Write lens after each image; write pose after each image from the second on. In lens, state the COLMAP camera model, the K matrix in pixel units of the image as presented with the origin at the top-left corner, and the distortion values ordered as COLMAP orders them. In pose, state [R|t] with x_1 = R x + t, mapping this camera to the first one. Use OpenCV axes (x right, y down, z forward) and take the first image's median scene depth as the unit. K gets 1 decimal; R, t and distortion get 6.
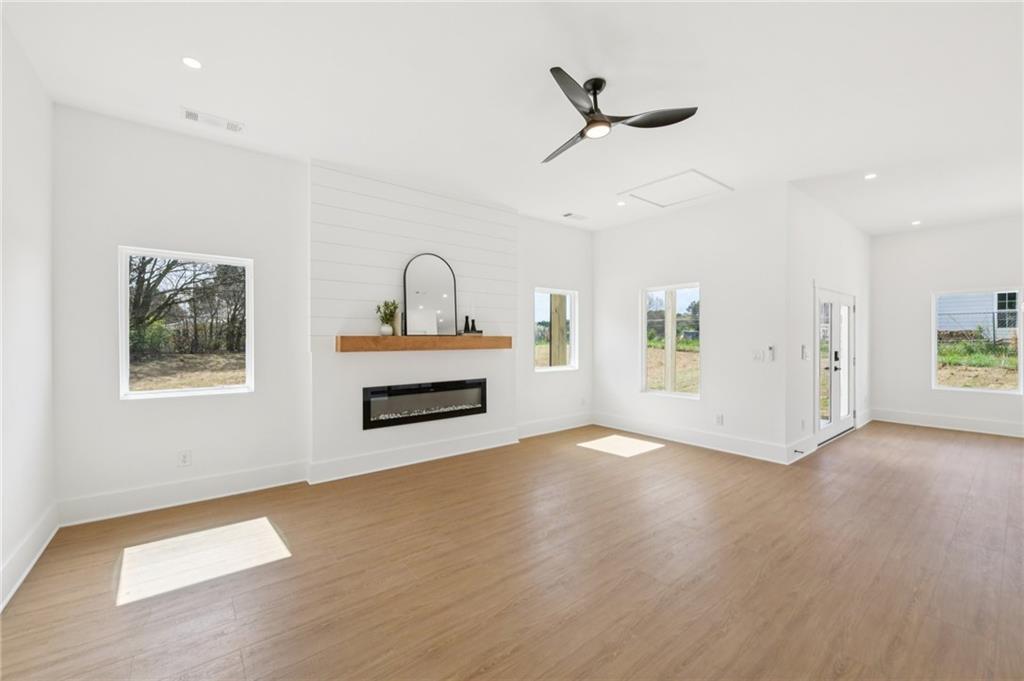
lens RADIAL K [[411.9, 0, 512.0], [0, 411.9, 340.5], [0, 0, 1]] dist [-0.001321, -0.000118]
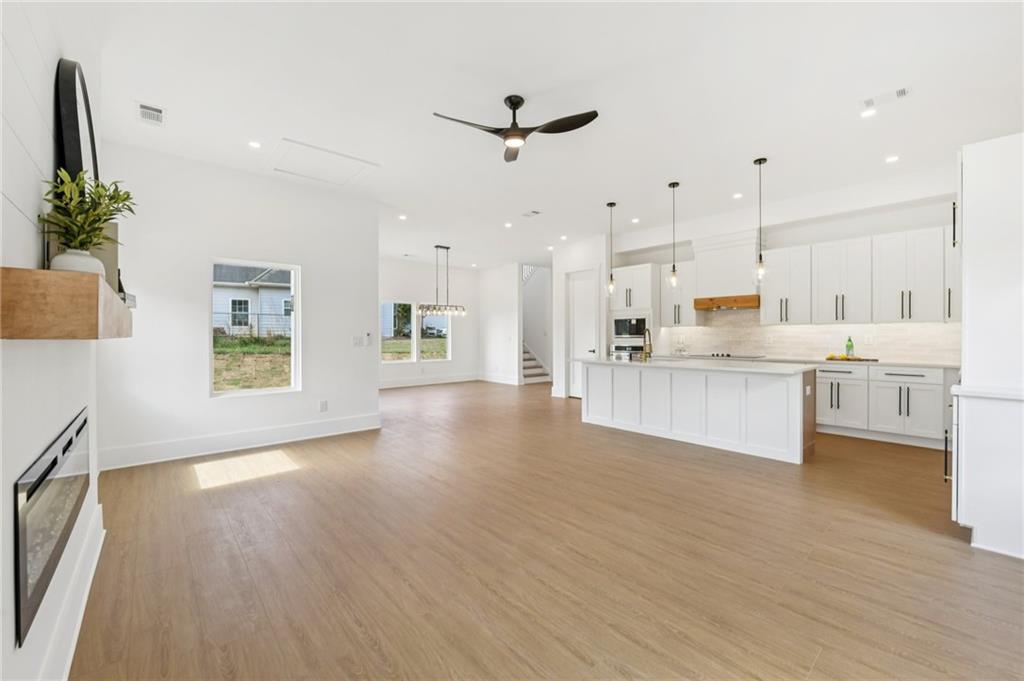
lens RADIAL K [[407.6, 0, 507.2], [0, 407.6, 336.5], [0, 0, 1]] dist [-0.002234, -0.000308]
pose [[-0.056543, -0.001397, 0.998399, -0.900795], [0.006241, 0.999979, 0.001753, 0.038958], [-0.998381, 0.006330, -0.056534, 1.029481]]
